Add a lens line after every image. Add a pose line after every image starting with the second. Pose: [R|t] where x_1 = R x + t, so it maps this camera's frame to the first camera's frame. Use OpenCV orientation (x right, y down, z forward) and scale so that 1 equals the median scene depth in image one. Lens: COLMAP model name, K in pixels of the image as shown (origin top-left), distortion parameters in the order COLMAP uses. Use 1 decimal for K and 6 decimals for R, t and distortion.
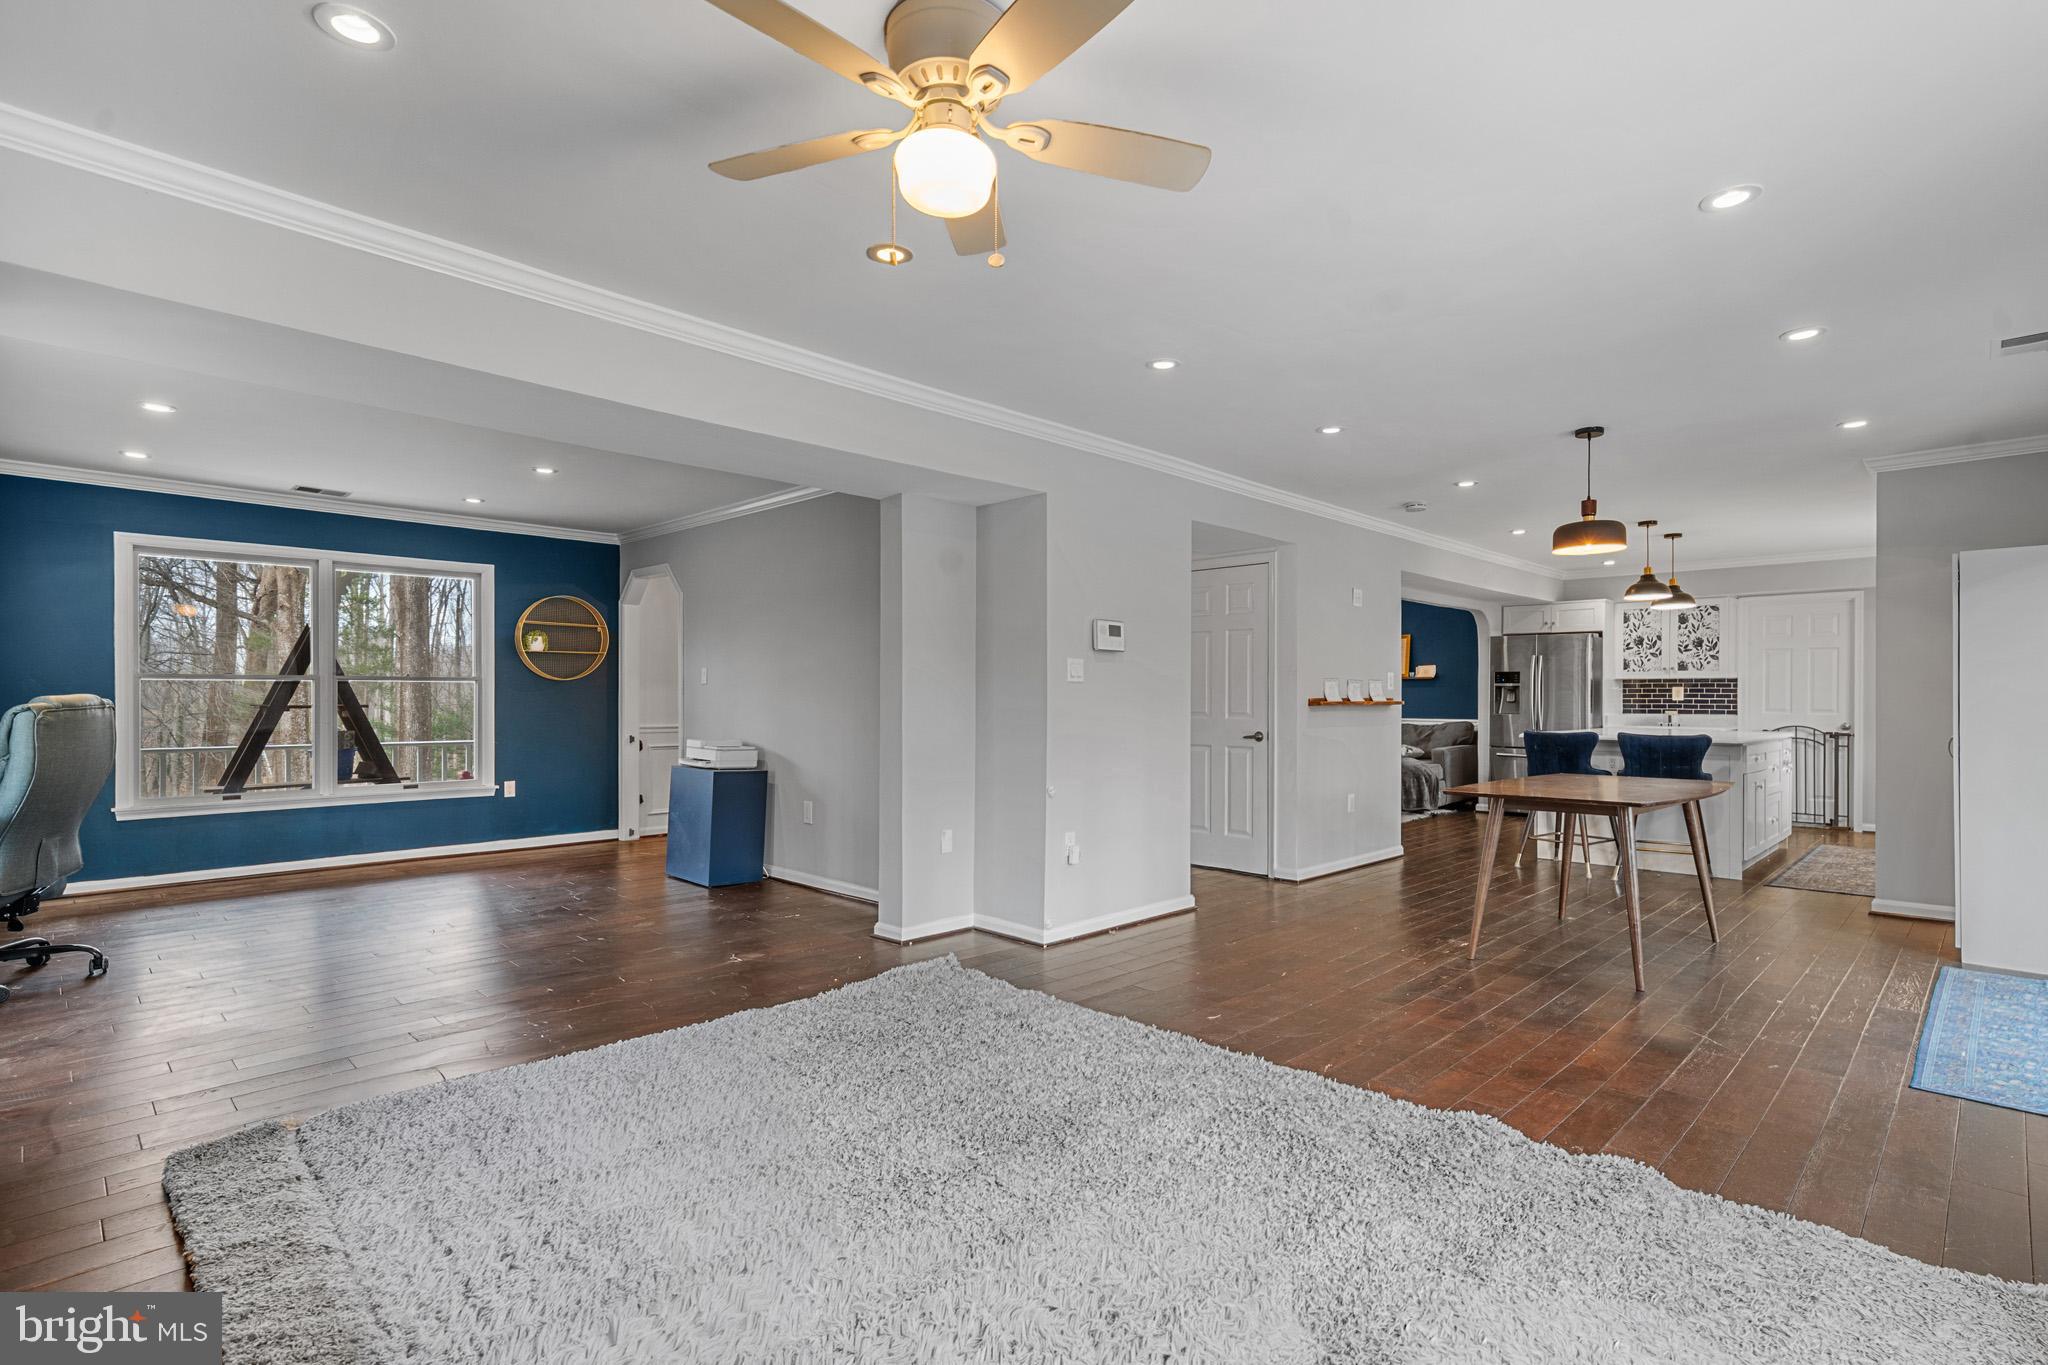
lens RADIAL K [[965.3, 0, 1025.2], [0, 965.3, 694.0], [0, 0, 1]] dist [0.021056, 0.000342]
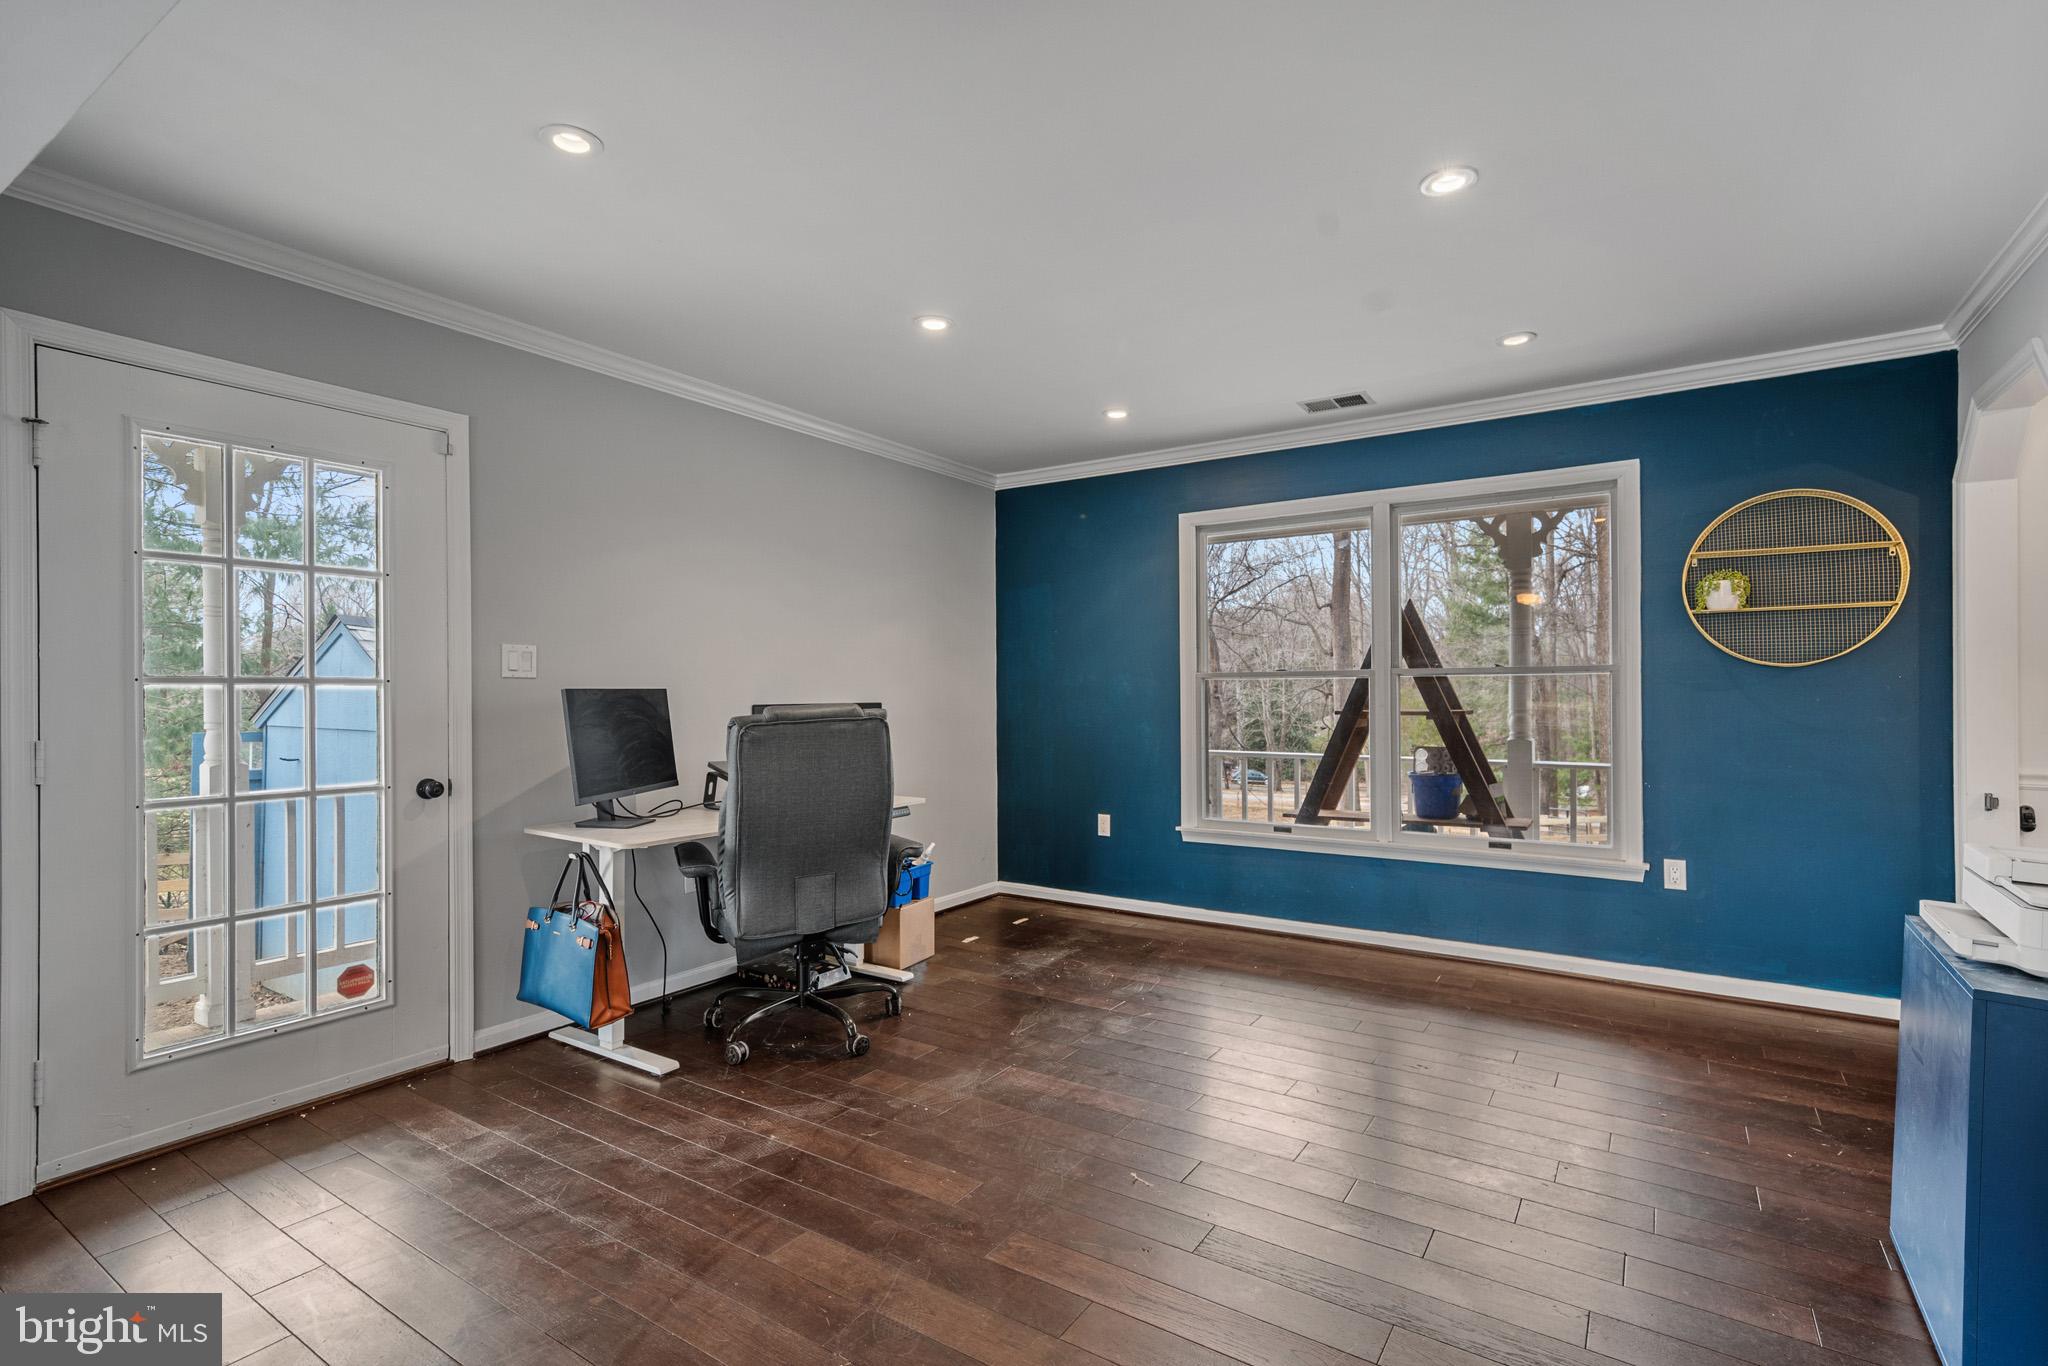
lens RADIAL K [[965.3, 0, 1022.9], [0, 965.3, 691.7], [0, 0, 1]] dist [0.021056, 0.000342]
pose [[0.209539, -0.004014, -0.977792, -0.086552], [0.007984, 0.999965, -0.002394, -0.003693], [0.977768, -0.007305, 0.209564, 0.556768]]
